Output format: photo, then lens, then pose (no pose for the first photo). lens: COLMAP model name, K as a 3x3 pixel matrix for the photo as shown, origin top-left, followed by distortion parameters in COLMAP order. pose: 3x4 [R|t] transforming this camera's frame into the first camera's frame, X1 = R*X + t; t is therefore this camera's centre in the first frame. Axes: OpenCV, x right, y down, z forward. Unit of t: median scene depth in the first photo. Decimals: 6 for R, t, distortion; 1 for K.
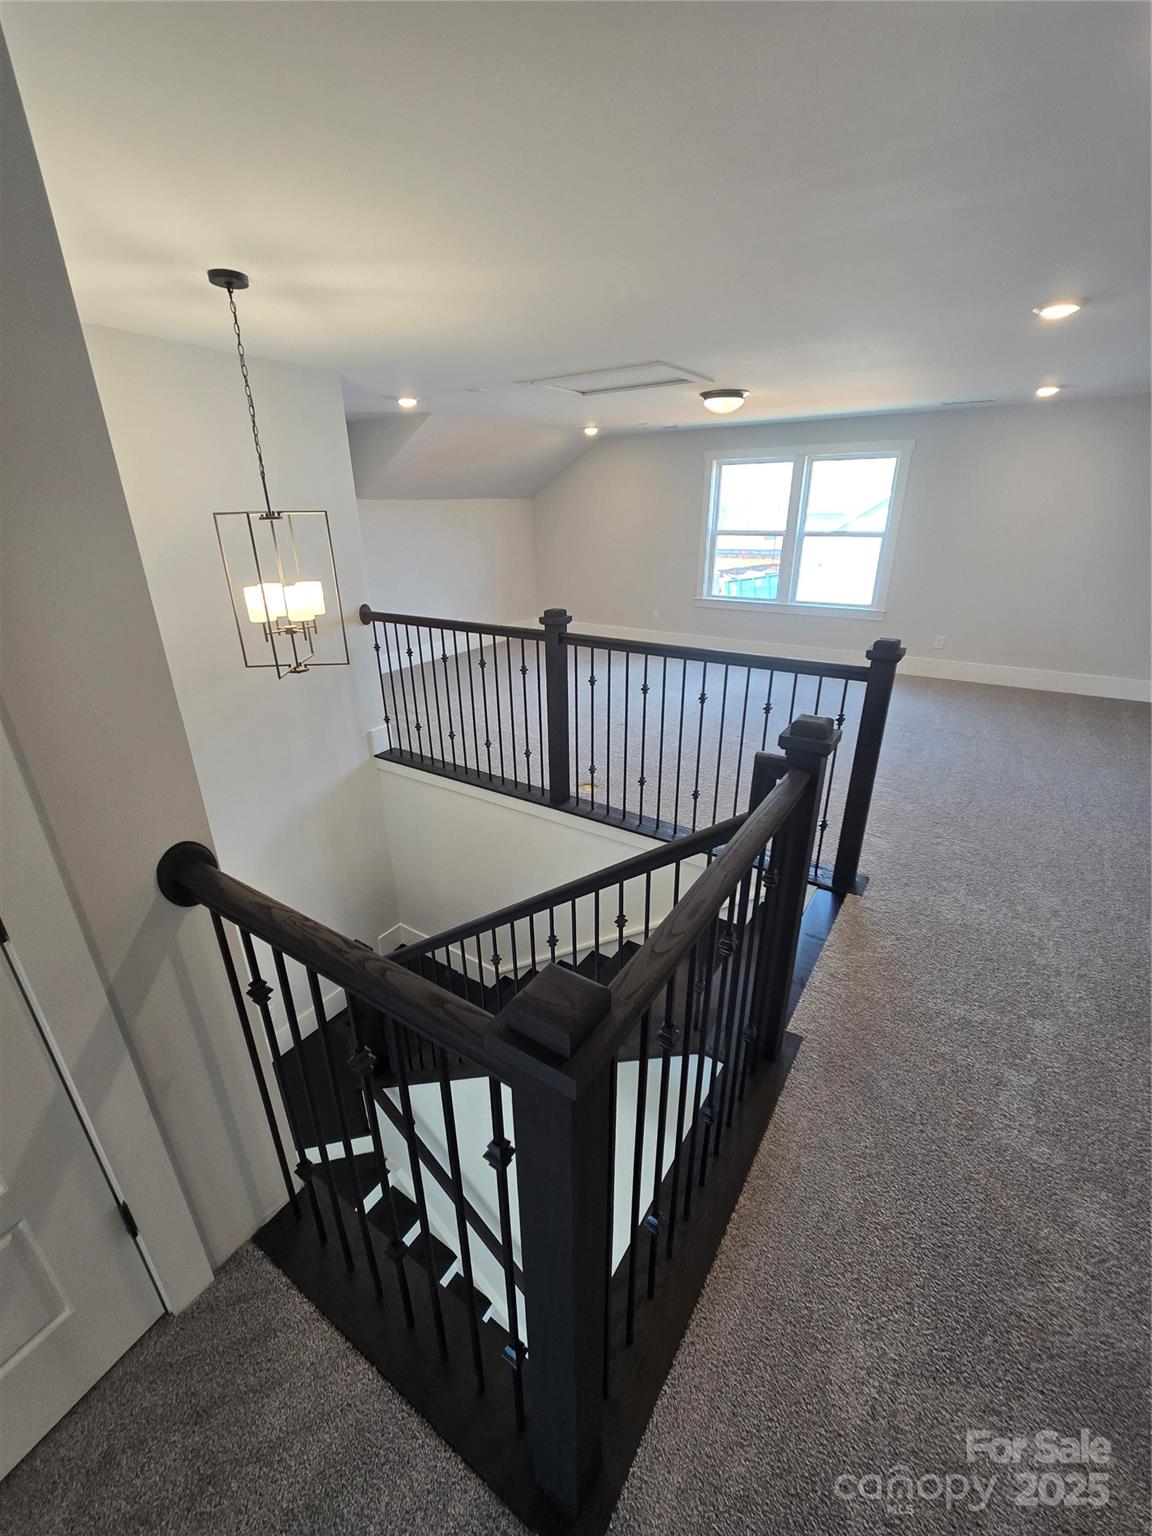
lens RADIAL K [[633.4, 0, 576.0], [0, 633.4, 768.0], [0, 0, 1]] dist [0.001260, 0.000155]
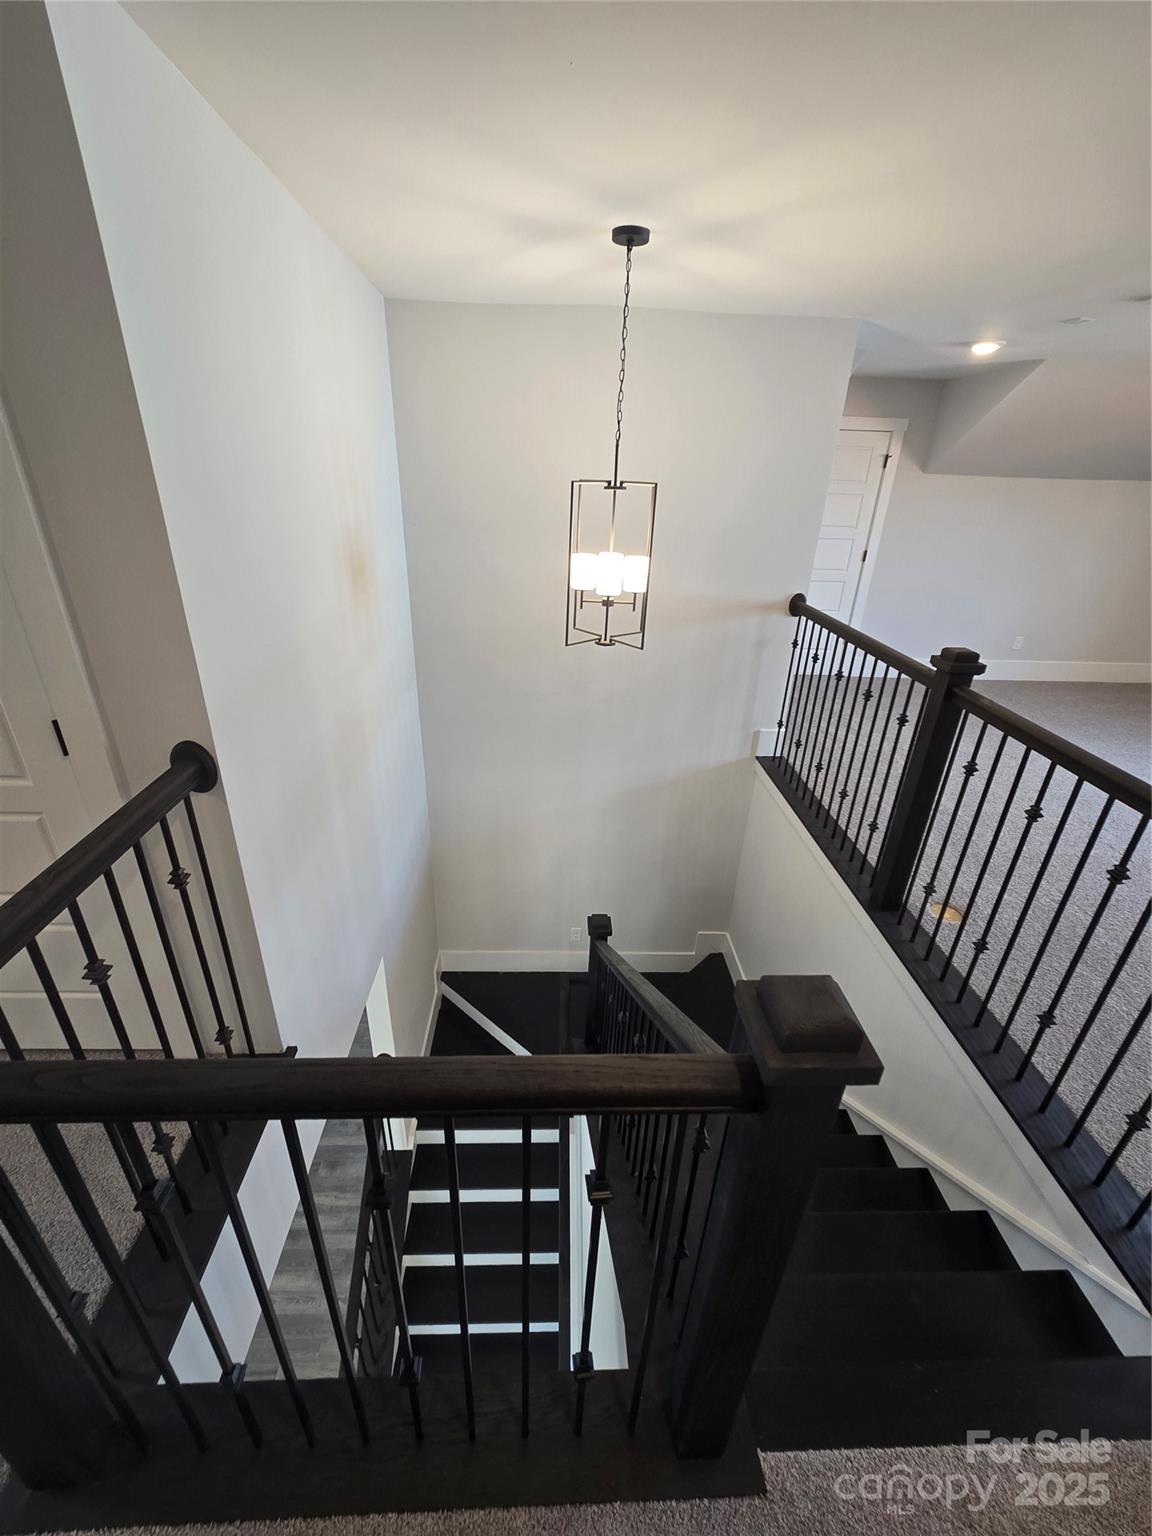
lens RADIAL K [[633.4, 0, 576.0], [0, 633.4, 768.0], [0, 0, 1]] dist [0.001260, 0.000155]
pose [[0.572888, 0.379013, -0.726738, 0.248608], [-0.350106, 0.914861, 0.201135, -0.118234], [0.741097, 0.139207, 0.656808, 0.252821]]
